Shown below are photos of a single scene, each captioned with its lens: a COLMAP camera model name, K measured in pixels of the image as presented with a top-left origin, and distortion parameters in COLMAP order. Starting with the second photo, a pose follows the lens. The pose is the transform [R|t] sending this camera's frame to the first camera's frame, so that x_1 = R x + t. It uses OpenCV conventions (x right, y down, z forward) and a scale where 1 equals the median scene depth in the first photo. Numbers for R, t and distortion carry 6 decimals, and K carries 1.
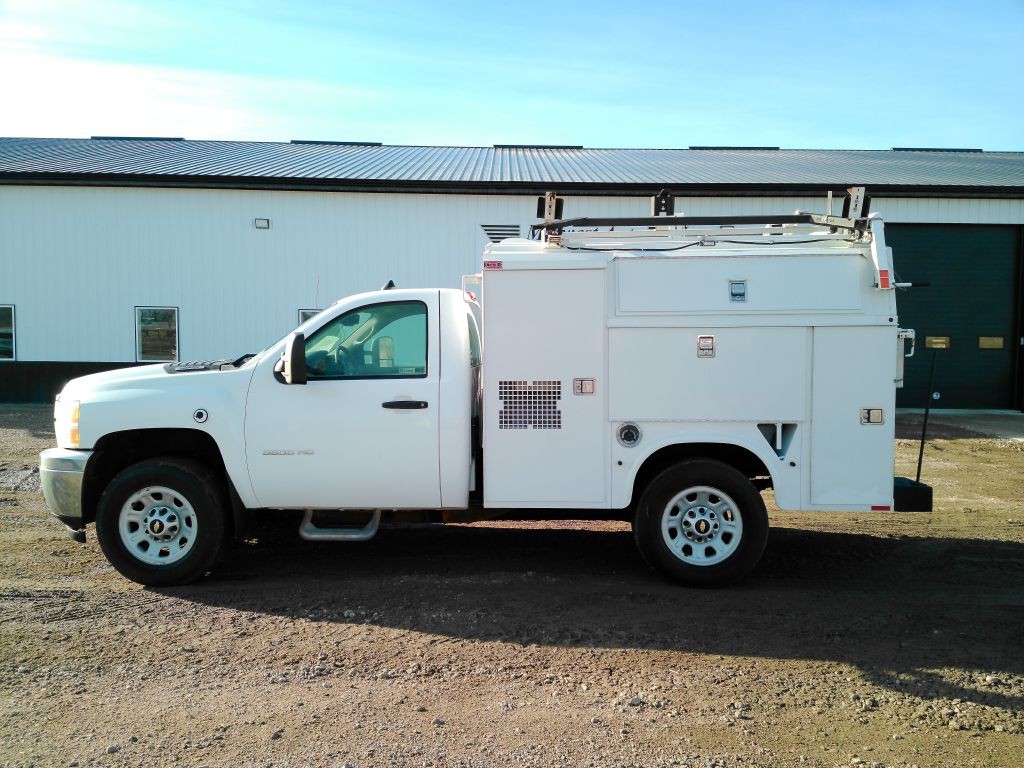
lens RADIAL K [[772.3, 0, 490.1], [0, 772.3, 392.6], [0, 0, 1]] dist [0.050094, -0.006439]
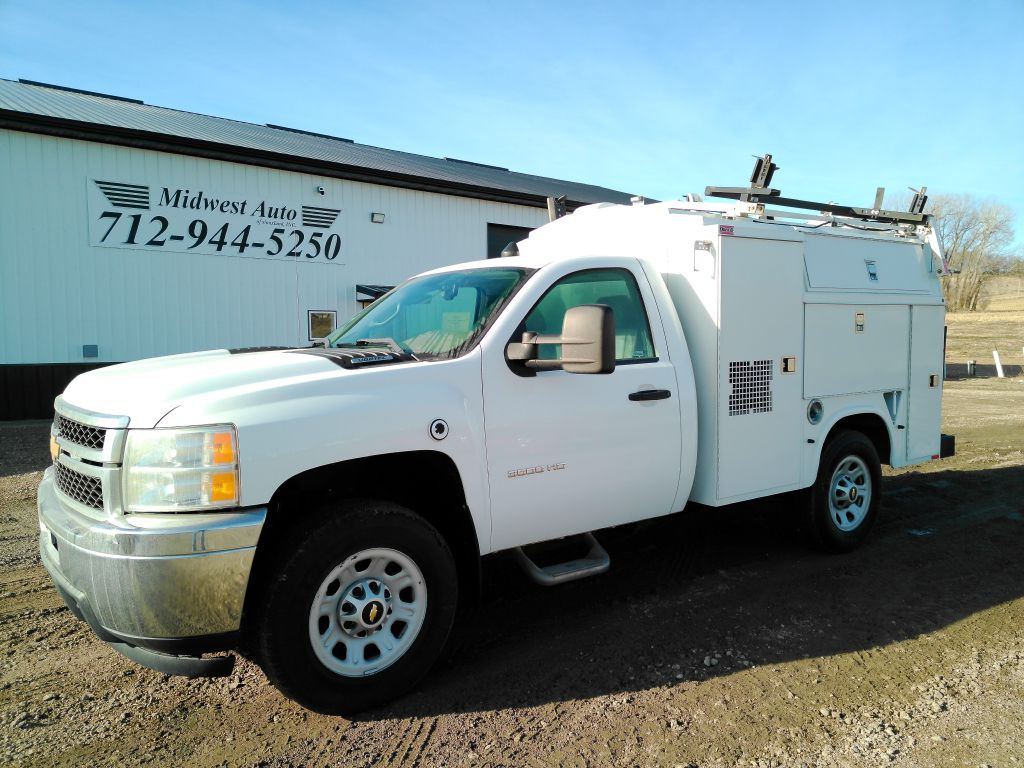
lens RADIAL K [[748.6, 0, 484.0], [0, 748.6, 389.1], [0, 0, 1]] dist [0.052801, -0.001304]
pose [[0.791149, -0.053515, 0.609278, -0.740955], [0.043851, 0.998564, 0.030768, -0.022998], [-0.610050, 0.002375, 0.792360, 0.485109]]
